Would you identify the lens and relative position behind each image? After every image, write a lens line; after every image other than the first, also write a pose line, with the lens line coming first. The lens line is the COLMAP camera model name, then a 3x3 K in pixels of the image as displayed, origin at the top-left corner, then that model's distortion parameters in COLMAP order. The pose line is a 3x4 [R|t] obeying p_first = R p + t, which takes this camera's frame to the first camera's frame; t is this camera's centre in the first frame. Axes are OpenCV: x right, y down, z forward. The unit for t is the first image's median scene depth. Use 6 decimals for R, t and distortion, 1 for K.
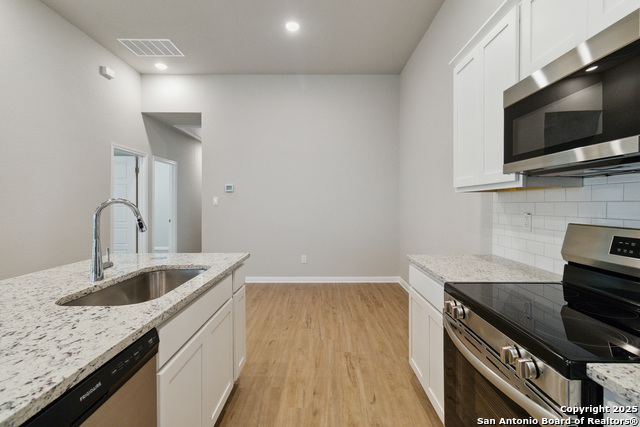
lens RADIAL K [[312.9, 0, 322.6], [0, 312.9, 205.6], [0, 0, 1]] dist [0.002119, 0.000330]
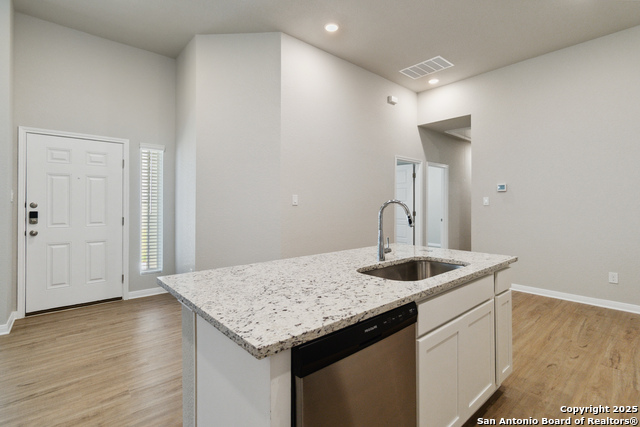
lens RADIAL K [[306.1, 0, 318.5], [0, 306.1, 203.0], [0, 0, 1]] dist [0.004069, 0.001309]
pose [[0.659878, -0.002666, -0.751368, 0.062508], [-0.004847, 0.999958, -0.007805, 0.000801], [0.751358, 0.008792, 0.659837, -0.050826]]
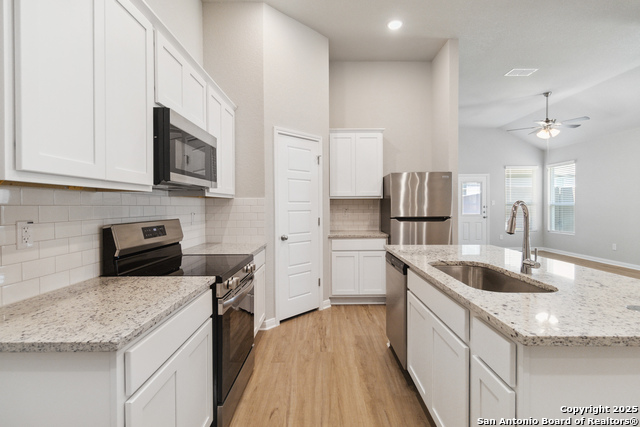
lens RADIAL K [[299.7, 0, 323.4], [0, 299.7, 207.8], [0, 0, 1]] dist [0.000748, 0.000241]
pose [[-0.999983, 0.004886, 0.003207, 0.008466], [0.004924, 0.999918, 0.011816, -0.008579], [-0.003149, 0.011831, -0.999925, 1.329428]]
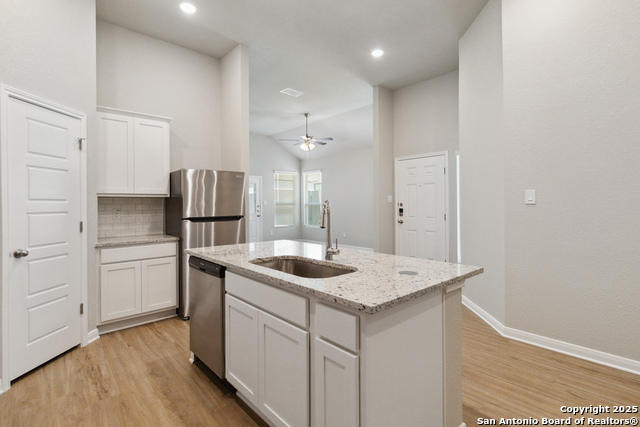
lens RADIAL K [[306.1, 0, 318.5], [0, 306.1, 203.0], [0, 0, 1]] dist [0.004069, 0.001309]
pose [[-0.753163, 0.002897, -0.657827, 0.128928], [0.004437, 0.999990, -0.000676, -0.005967], [0.657819, -0.003428, -0.753168, 1.267466]]
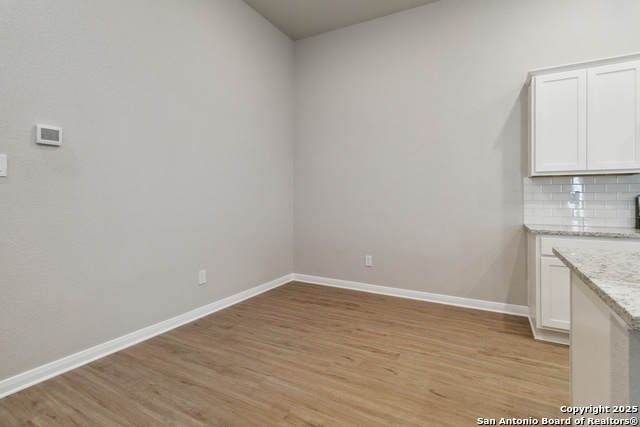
lens RADIAL K [[313.1, 0, 319.2], [0, 313.1, 197.2], [0, 0, 1]] dist [0.000312, 0.000083]
pose [[0.475821, 0.007955, 0.879506, -1.030884], [0.001405, 0.999951, -0.009805, 0.053175], [-0.879541, 0.005901, 0.475787, 1.111767]]
